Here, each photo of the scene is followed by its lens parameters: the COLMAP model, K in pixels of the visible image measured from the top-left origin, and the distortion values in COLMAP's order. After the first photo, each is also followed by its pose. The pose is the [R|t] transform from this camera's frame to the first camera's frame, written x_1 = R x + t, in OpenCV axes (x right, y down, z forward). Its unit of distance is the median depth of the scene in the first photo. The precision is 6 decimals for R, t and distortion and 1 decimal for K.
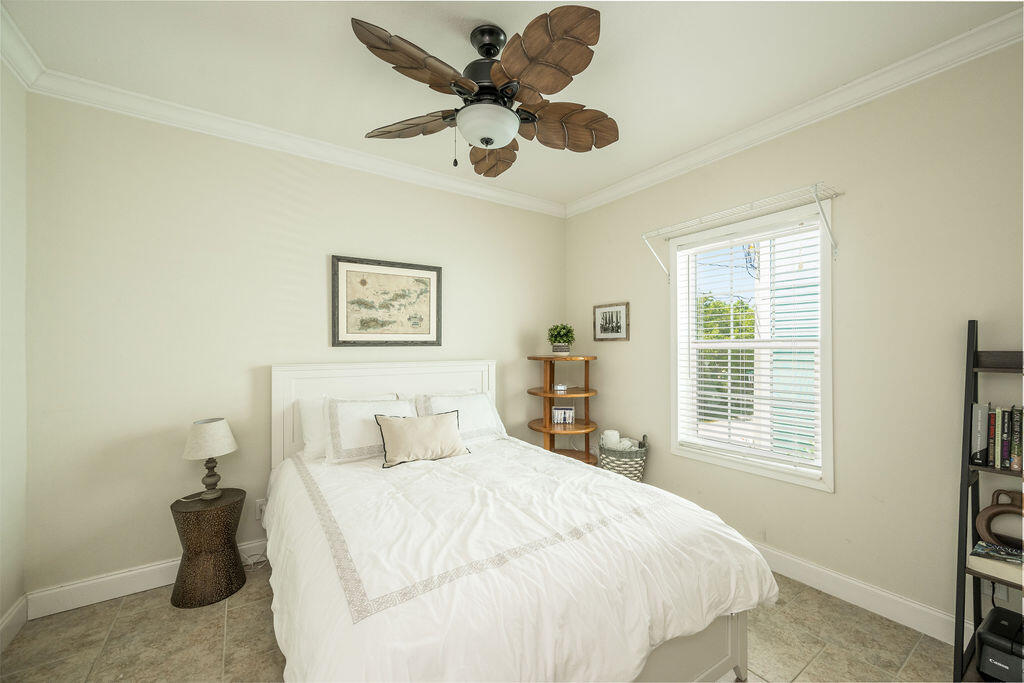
lens RADIAL K [[402.7, 0, 513.1], [0, 402.7, 345.2], [0, 0, 1]] dist [0.000008, -0.000046]
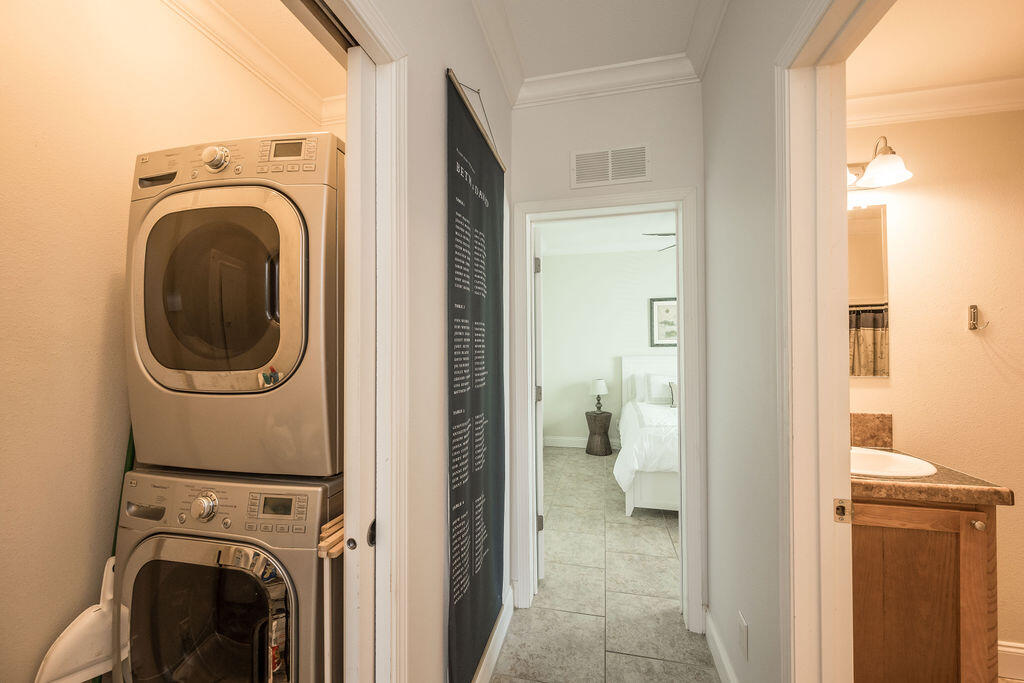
lens RADIAL K [[402.7, 0, 513.1], [0, 402.7, 345.2], [0, 0, 1]] dist [0.000008, -0.000046]
pose [[0.679639, -0.009072, -0.733490, 0.597733], [0.006775, 0.999959, -0.006089, 0.001963], [0.733515, -0.000831, 0.679673, -0.906586]]
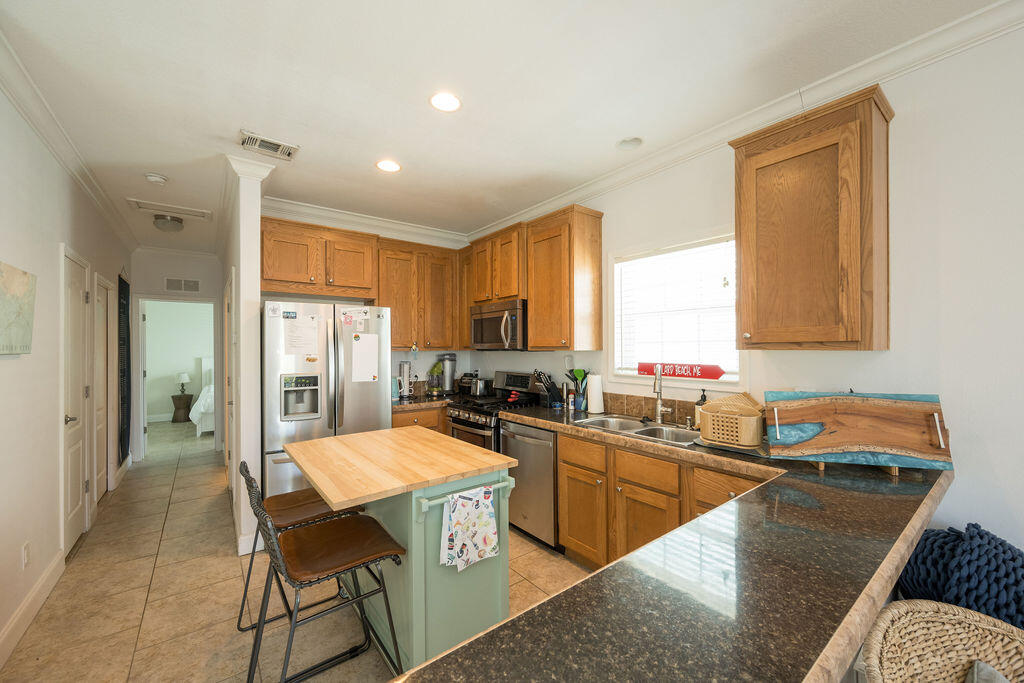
lens RADIAL K [[402.7, 0, 513.1], [0, 402.7, 345.2], [0, 0, 1]] dist [0.000008, -0.000046]
pose [[0.998571, -0.005257, 0.053180, 1.893323], [0.005659, 0.999957, -0.007409, -0.012626], [-0.053138, 0.007700, 0.998557, -2.595244]]
